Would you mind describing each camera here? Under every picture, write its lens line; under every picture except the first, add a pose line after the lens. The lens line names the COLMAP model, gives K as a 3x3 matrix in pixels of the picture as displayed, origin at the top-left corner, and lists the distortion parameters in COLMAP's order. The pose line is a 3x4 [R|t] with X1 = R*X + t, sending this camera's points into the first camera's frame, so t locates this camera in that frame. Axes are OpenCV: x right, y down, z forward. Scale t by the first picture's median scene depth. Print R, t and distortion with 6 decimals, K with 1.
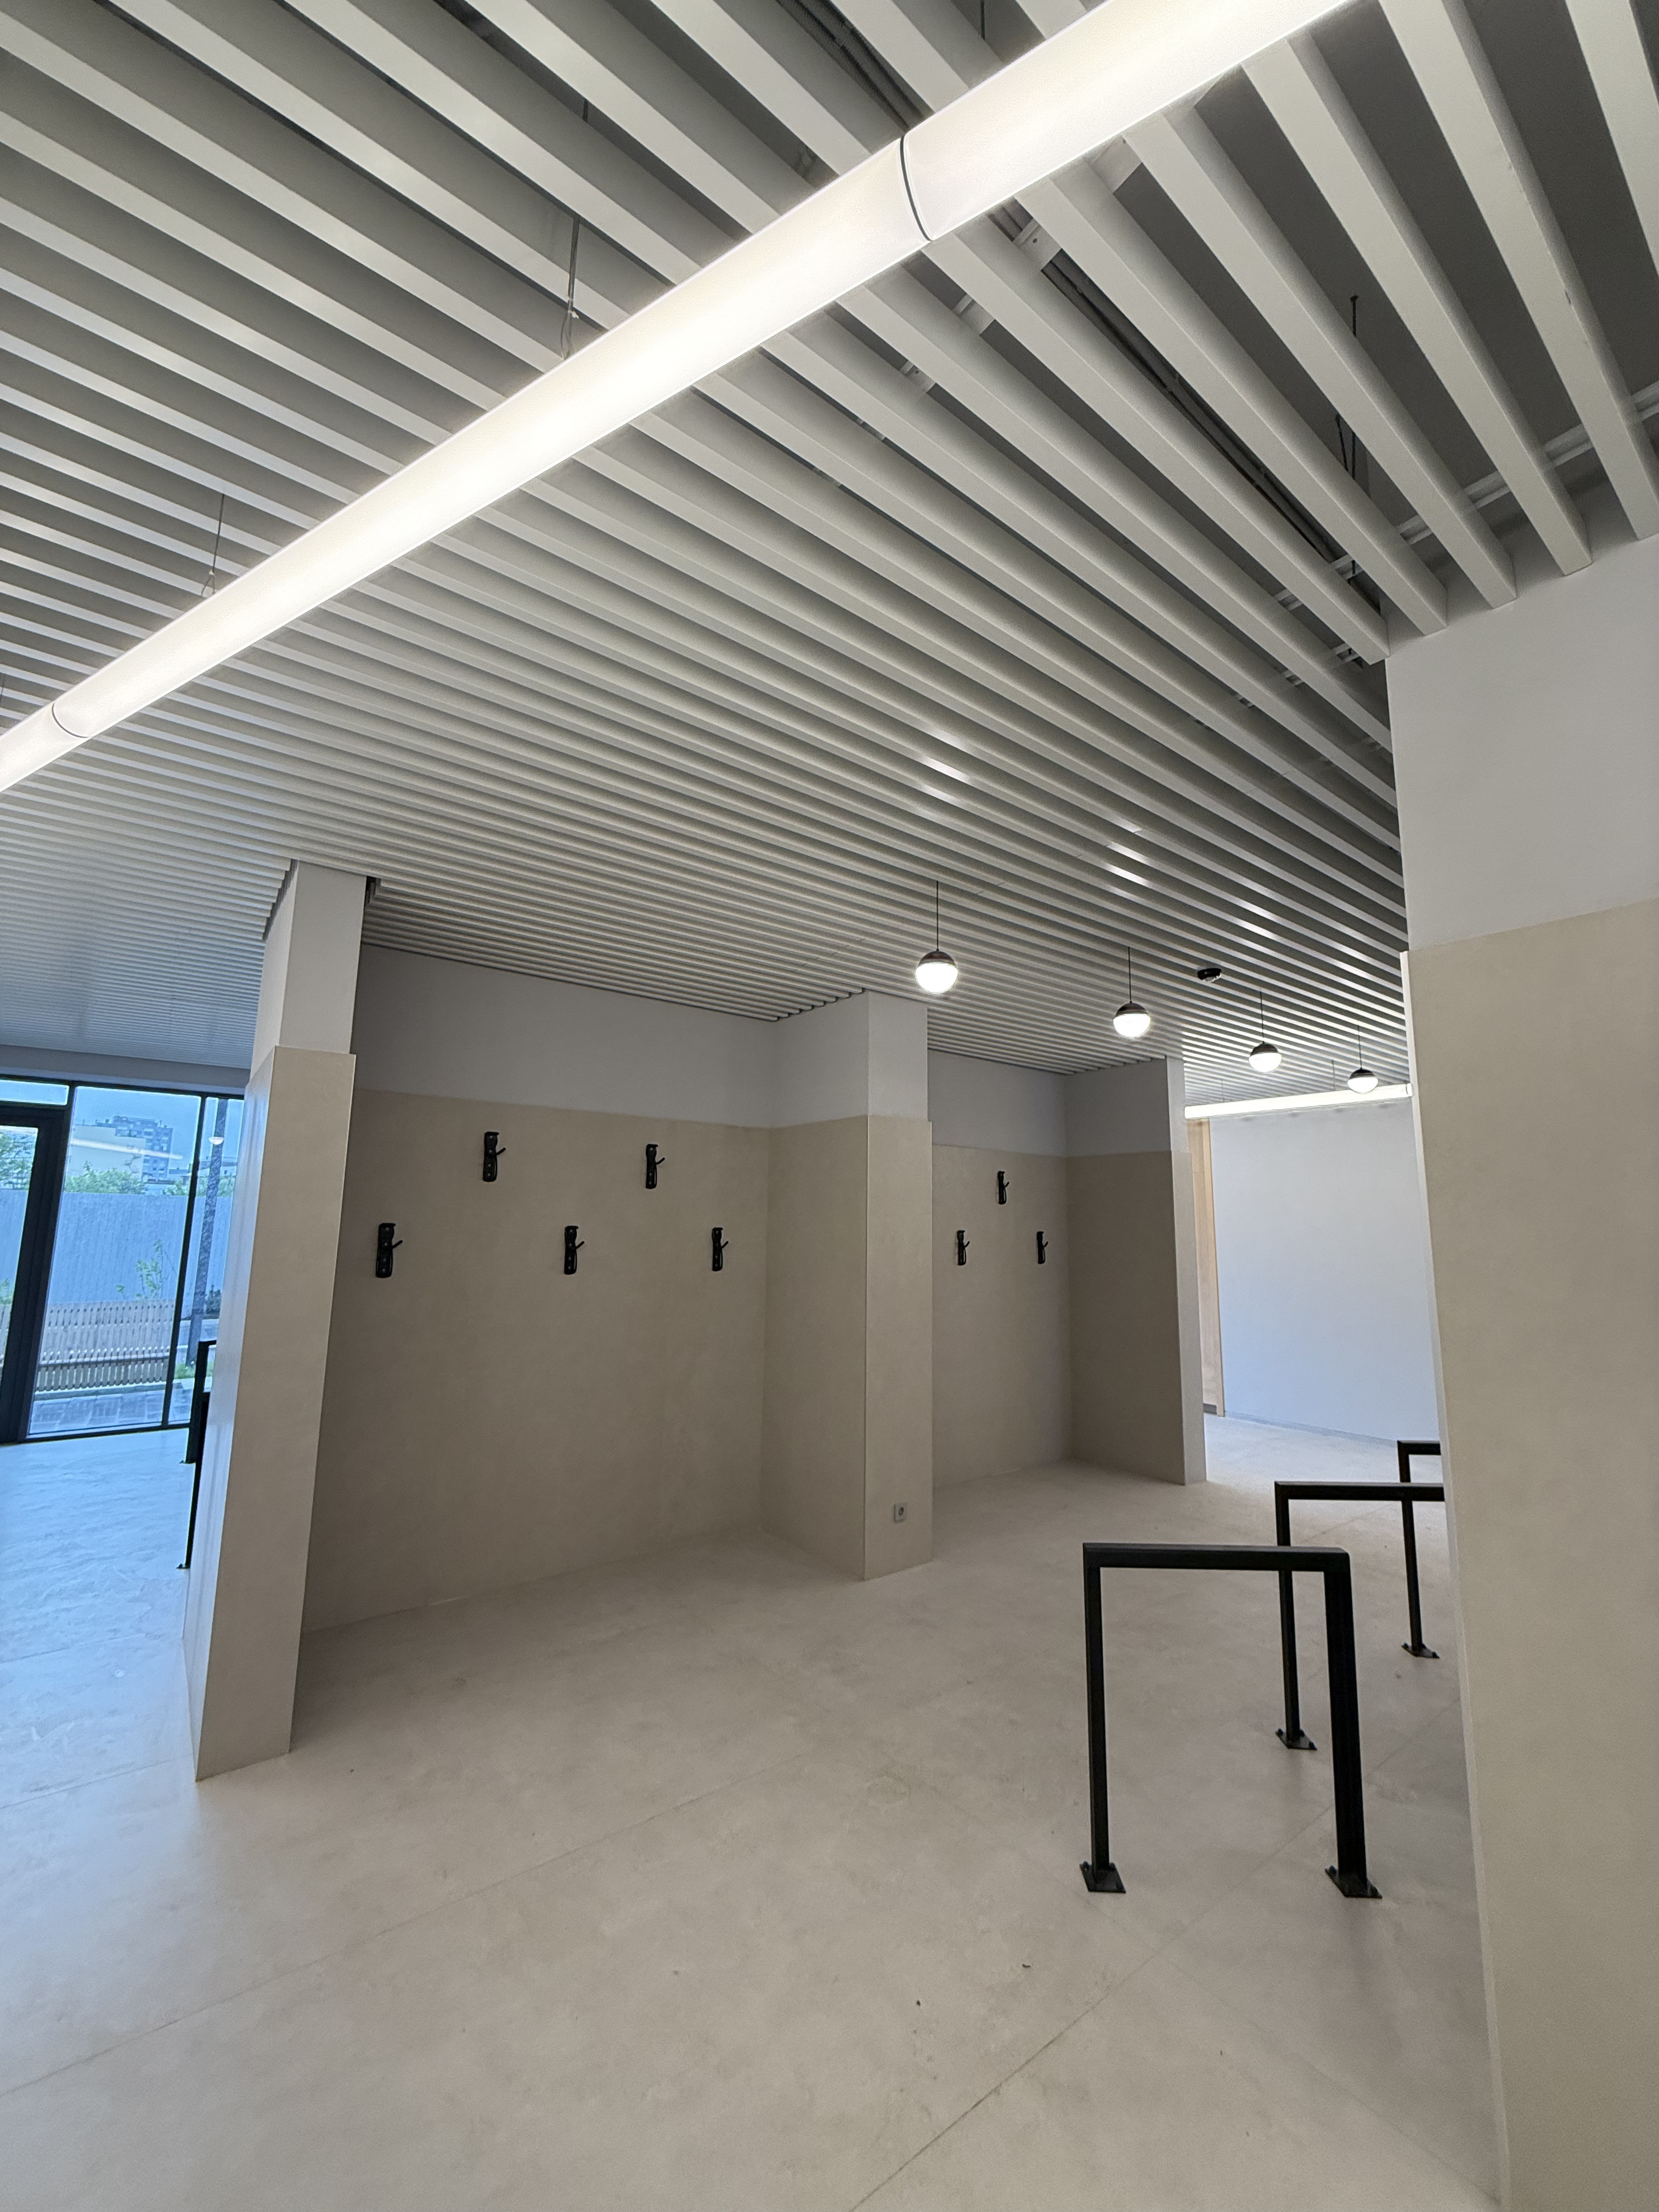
lens RADIAL K [[879.3, 0, 830.4], [0, 879.3, 1102.7], [0, 0, 1]] dist [-0.002633, 0.000039]
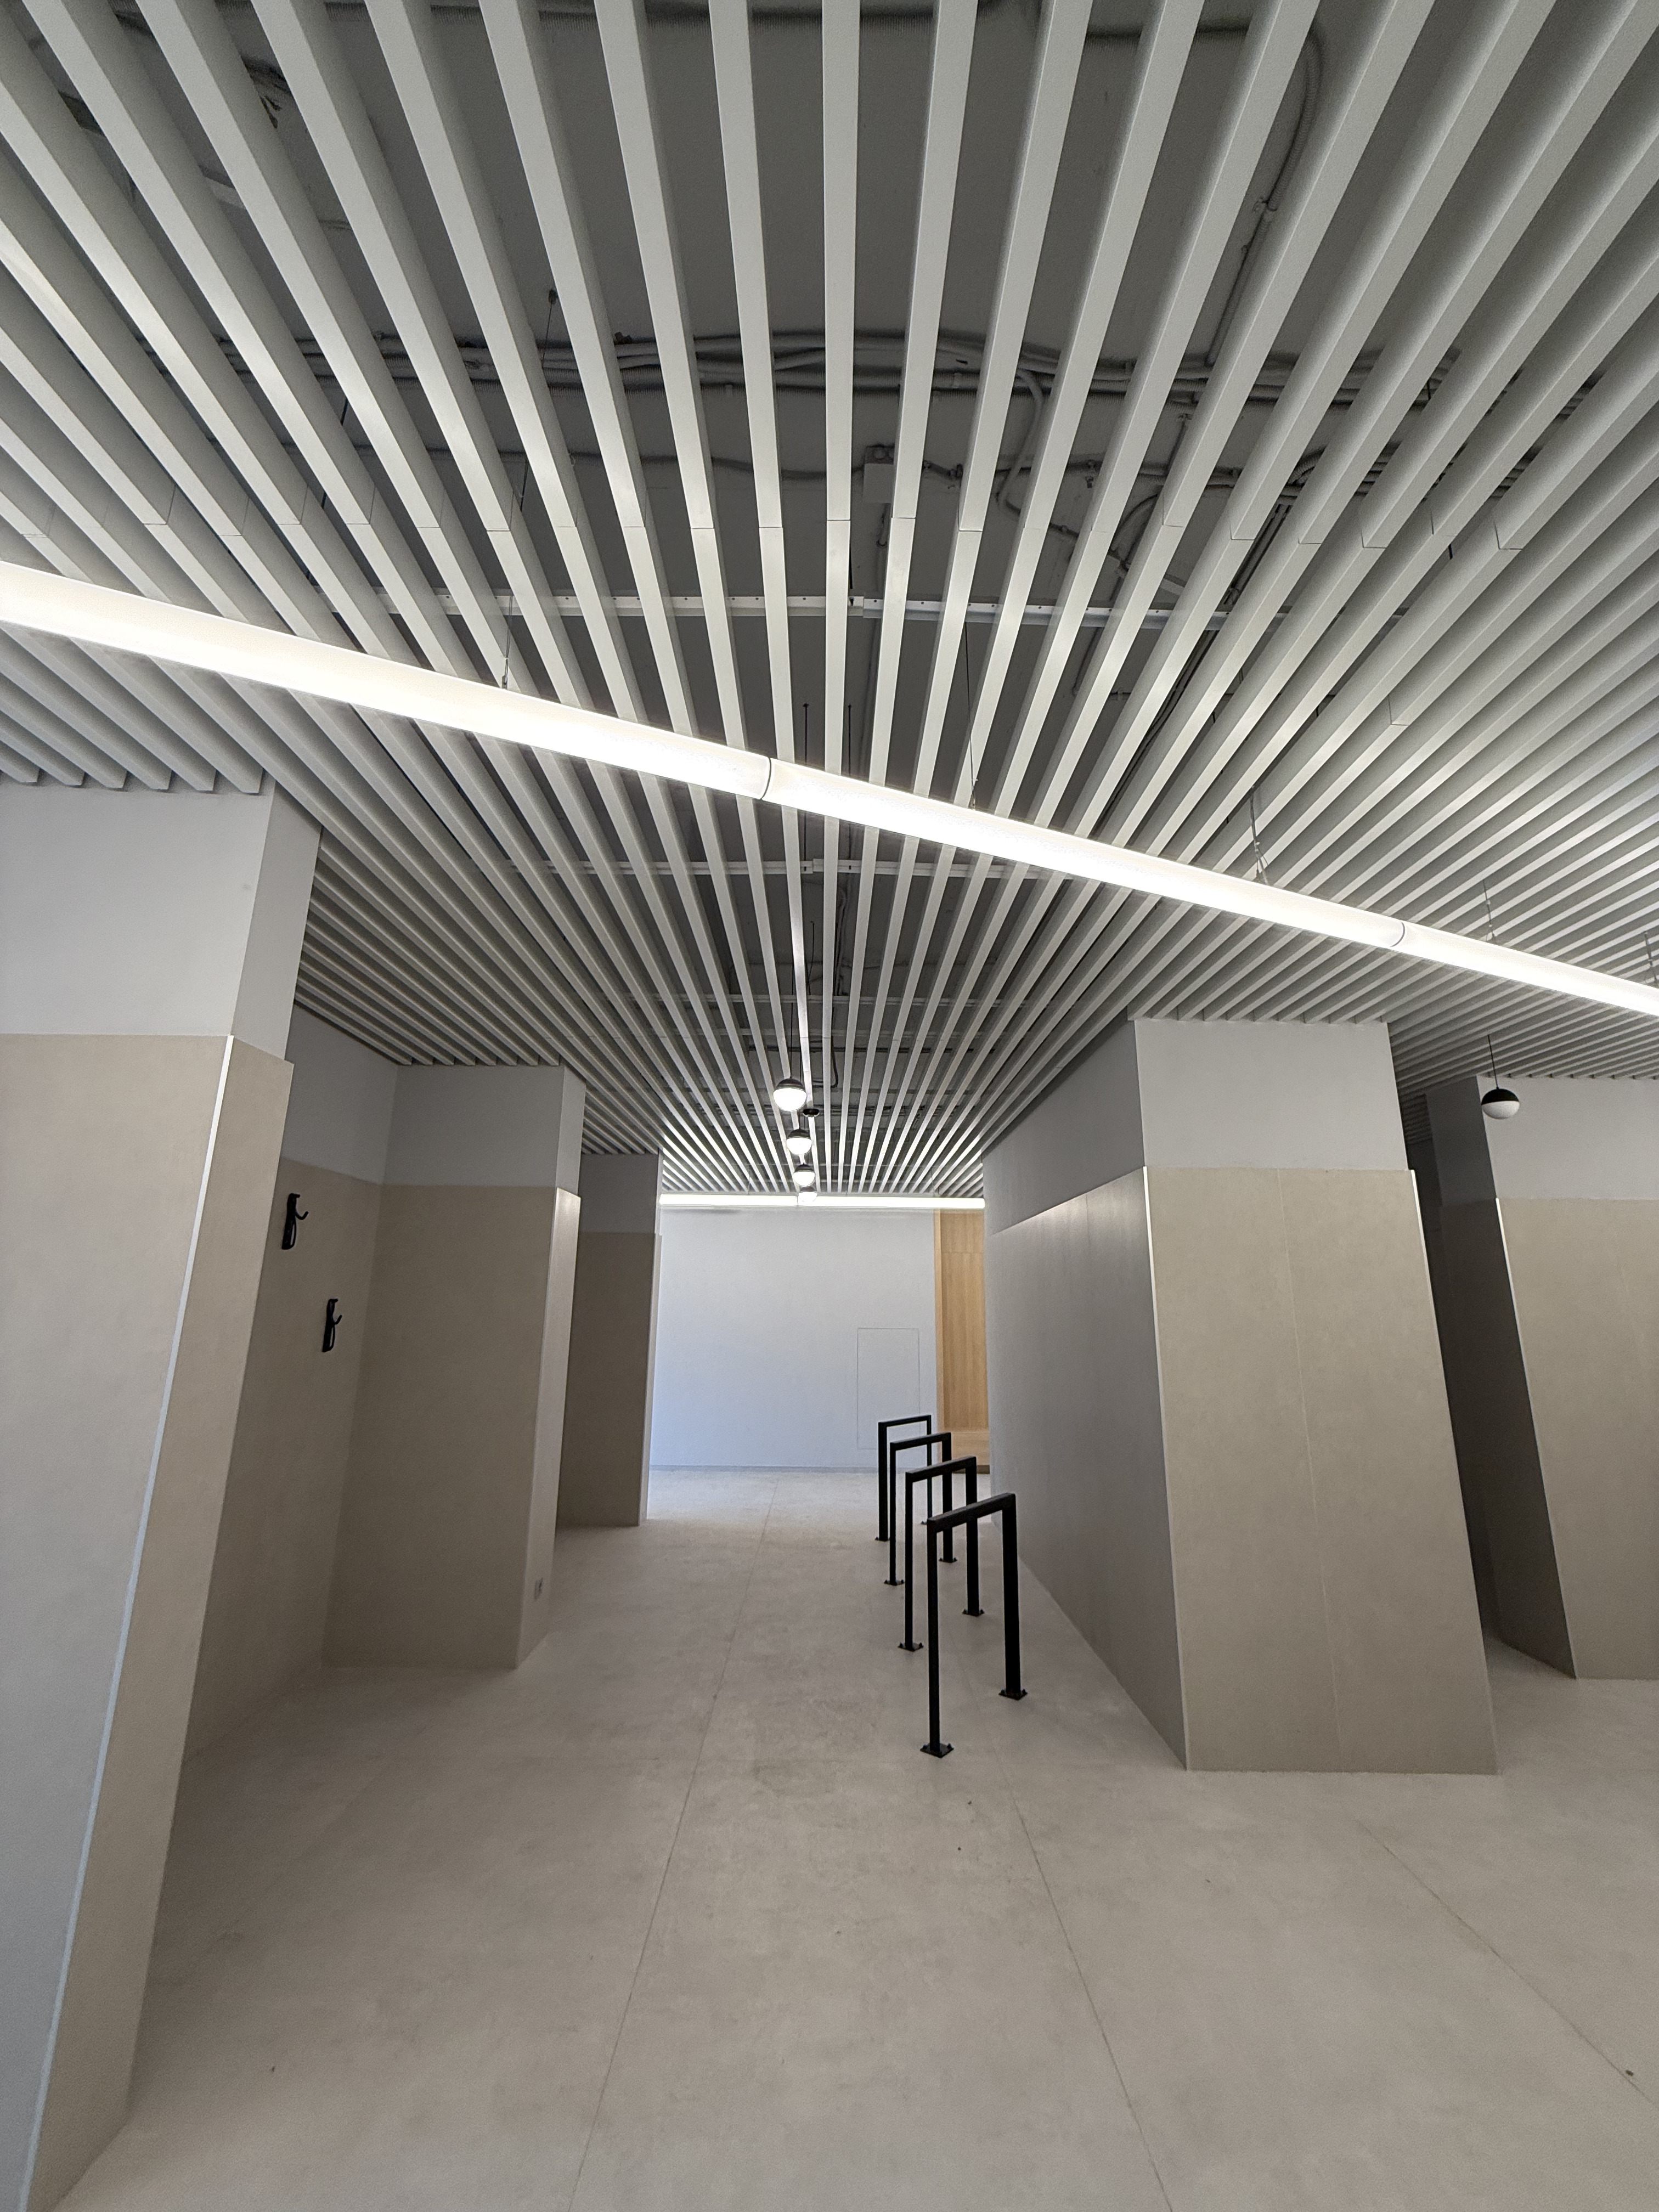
lens RADIAL K [[879.3, 0, 836.7], [0, 879.3, 1103.5], [0, 0, 1]] dist [-0.002633, 0.000039]
pose [[0.602403, 0.174434, 0.778899, -0.699319], [-0.115972, 0.984601, -0.130808, 0.016985], [-0.789722, -0.011531, 0.613356, 0.148313]]
